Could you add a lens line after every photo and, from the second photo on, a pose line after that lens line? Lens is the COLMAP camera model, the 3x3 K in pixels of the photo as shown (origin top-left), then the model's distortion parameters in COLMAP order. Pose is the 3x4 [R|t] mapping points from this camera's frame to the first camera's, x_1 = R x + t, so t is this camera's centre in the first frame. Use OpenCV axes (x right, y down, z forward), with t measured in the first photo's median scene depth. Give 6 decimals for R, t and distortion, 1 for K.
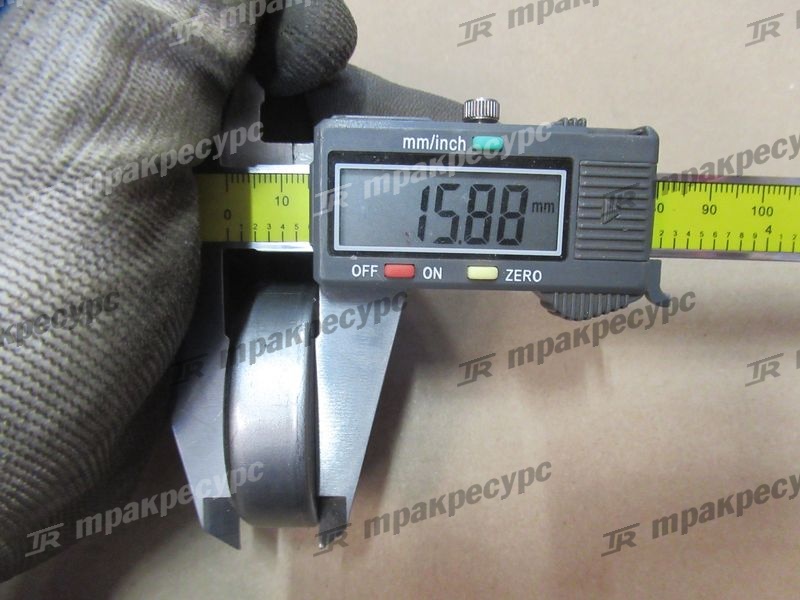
lens RADIAL K [[556.4, 0, 398.6], [0, 556.4, 293.8], [0, 0, 1]] dist [0.026882, -0.009191]
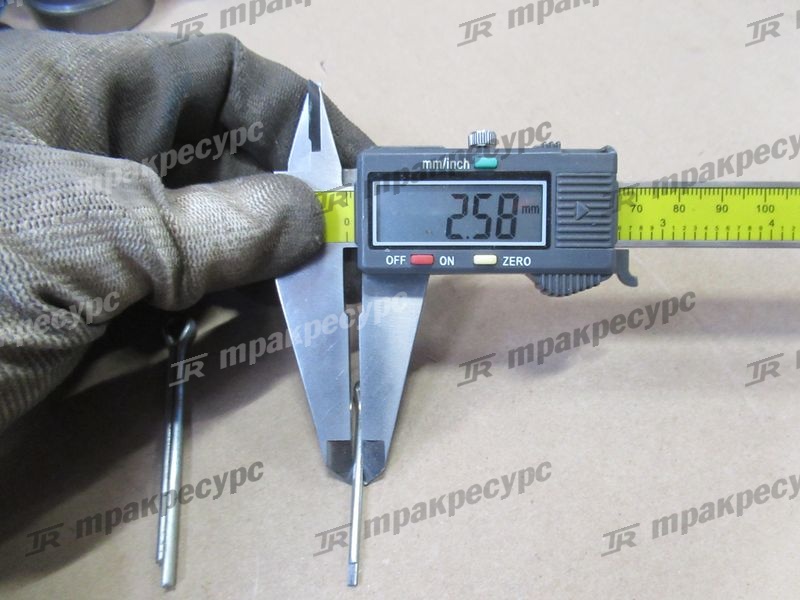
lens RADIAL K [[588.7, 0, 398.4], [0, 588.7, 279.4], [0, 0, 1]] dist [0.025688, -0.023330]
pose [[0.996743, -0.020695, -0.077937, 0.054338], [0.015642, 0.997770, -0.064894, 0.095813], [0.079106, 0.063464, 0.994844, -0.399714]]
